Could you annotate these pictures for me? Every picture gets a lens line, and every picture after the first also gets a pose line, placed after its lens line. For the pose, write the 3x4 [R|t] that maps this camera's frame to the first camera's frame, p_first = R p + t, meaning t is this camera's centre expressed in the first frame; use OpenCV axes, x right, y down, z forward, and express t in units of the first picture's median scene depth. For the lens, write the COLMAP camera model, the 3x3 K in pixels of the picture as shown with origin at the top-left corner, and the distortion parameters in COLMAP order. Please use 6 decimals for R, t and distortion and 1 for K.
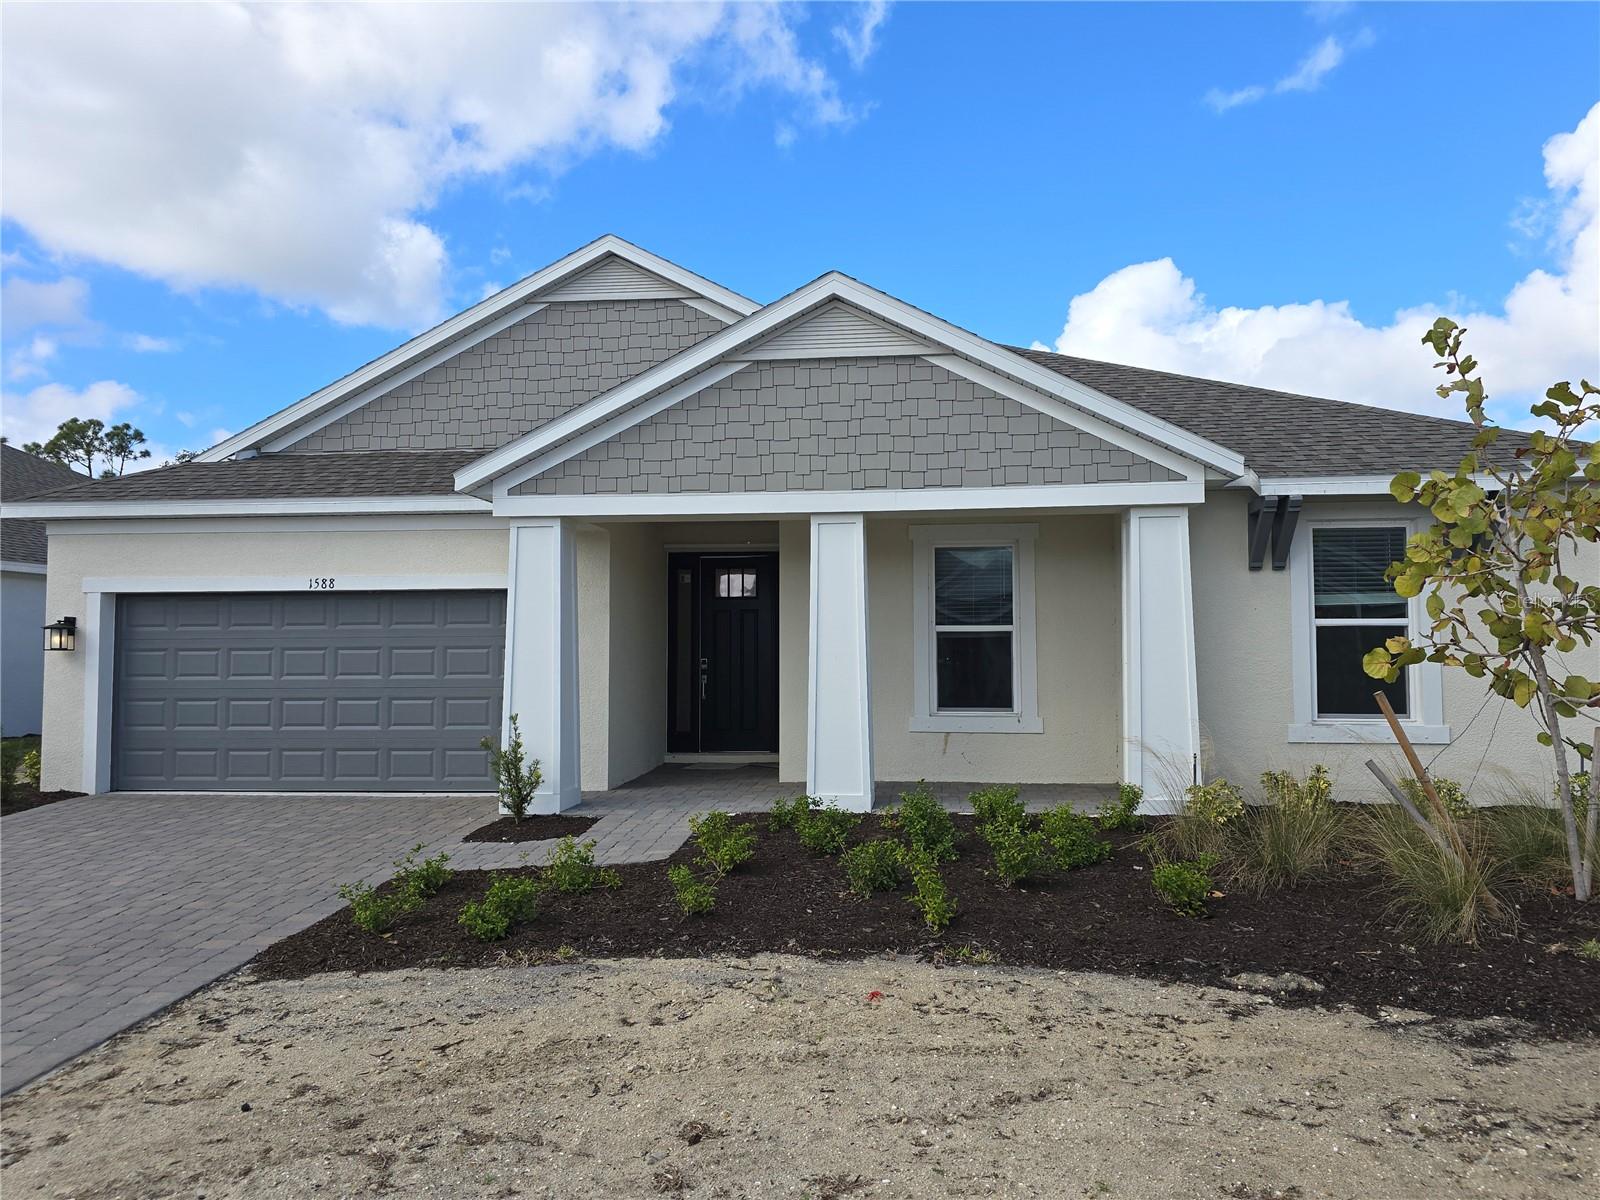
lens RADIAL K [[1072.6, 0, 800.0], [0, 1072.6, 600.0], [0, 0, 1]] dist [0.001091, -0.000997]
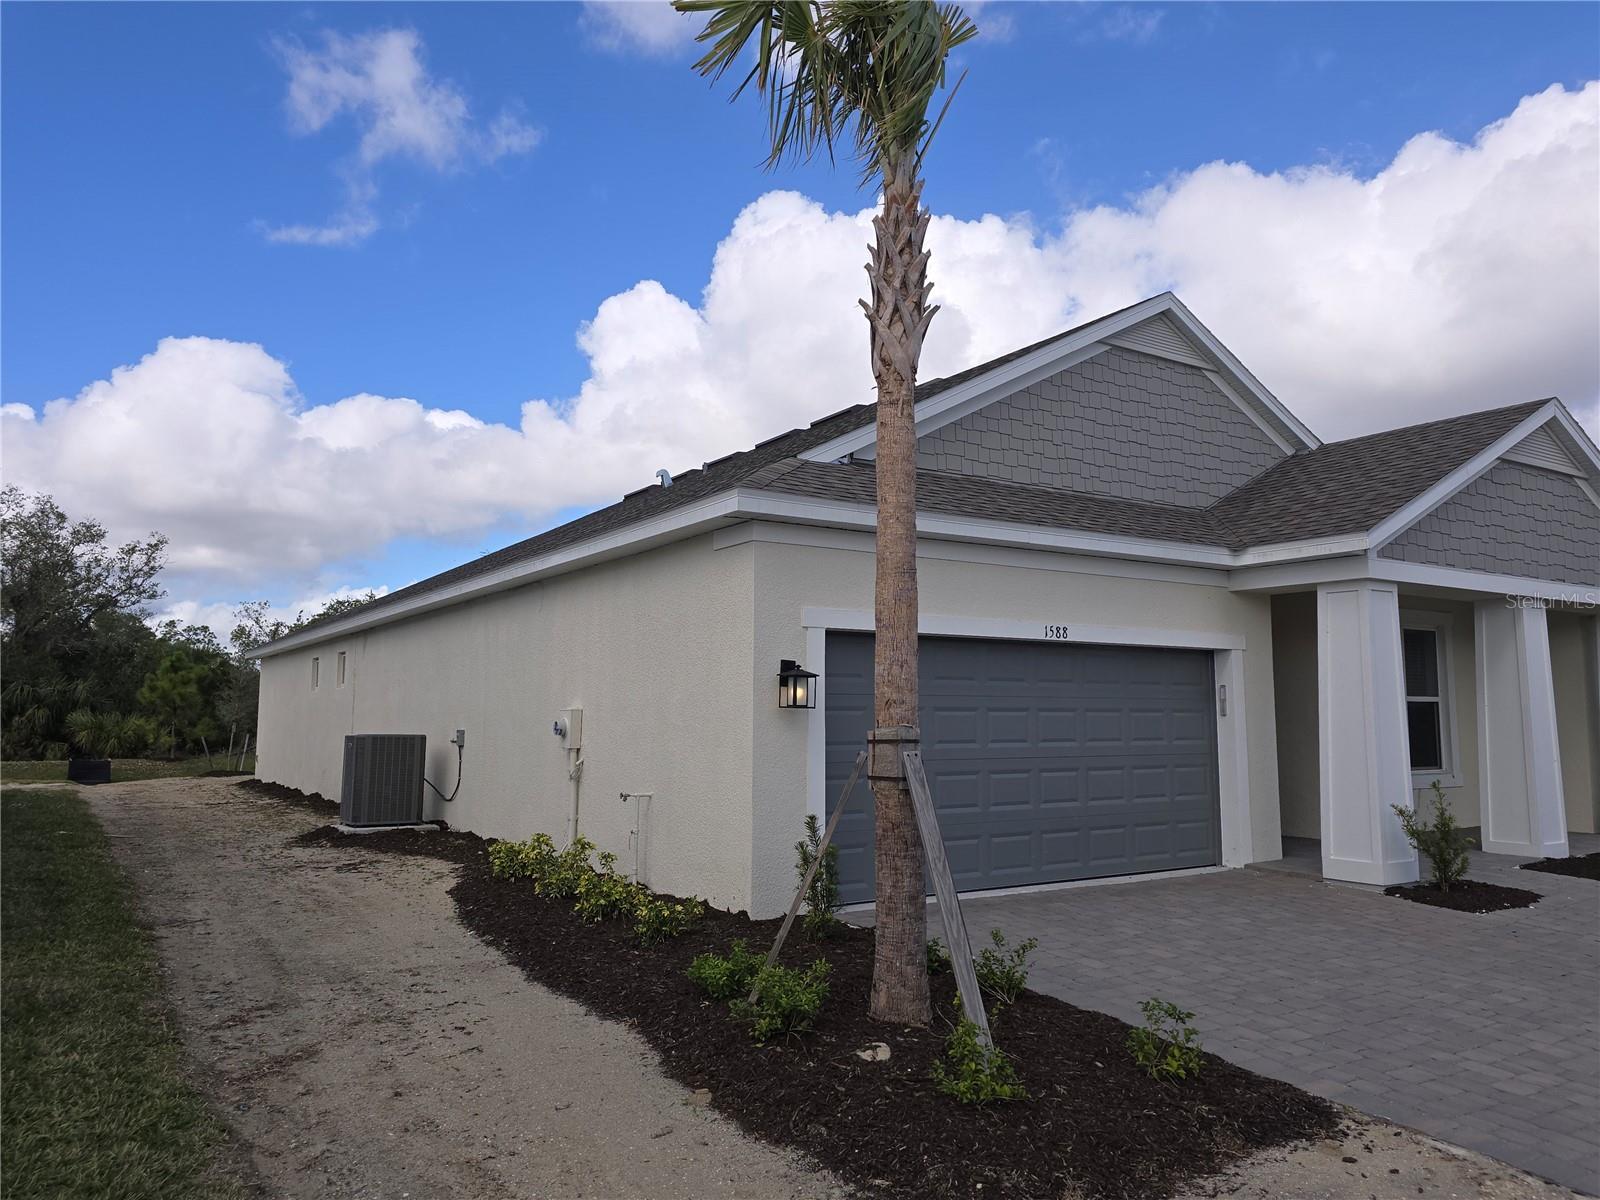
lens RADIAL K [[1072.6, 0, 800.0], [0, 1072.6, 600.0], [0, 0, 1]] dist [0.001091, -0.000997]
pose [[0.828055, 0.069939, 0.556267, -1.076867], [-0.037744, 0.996892, -0.069152, 0.024872], [-0.559375, 0.036266, 0.828121, 0.418134]]
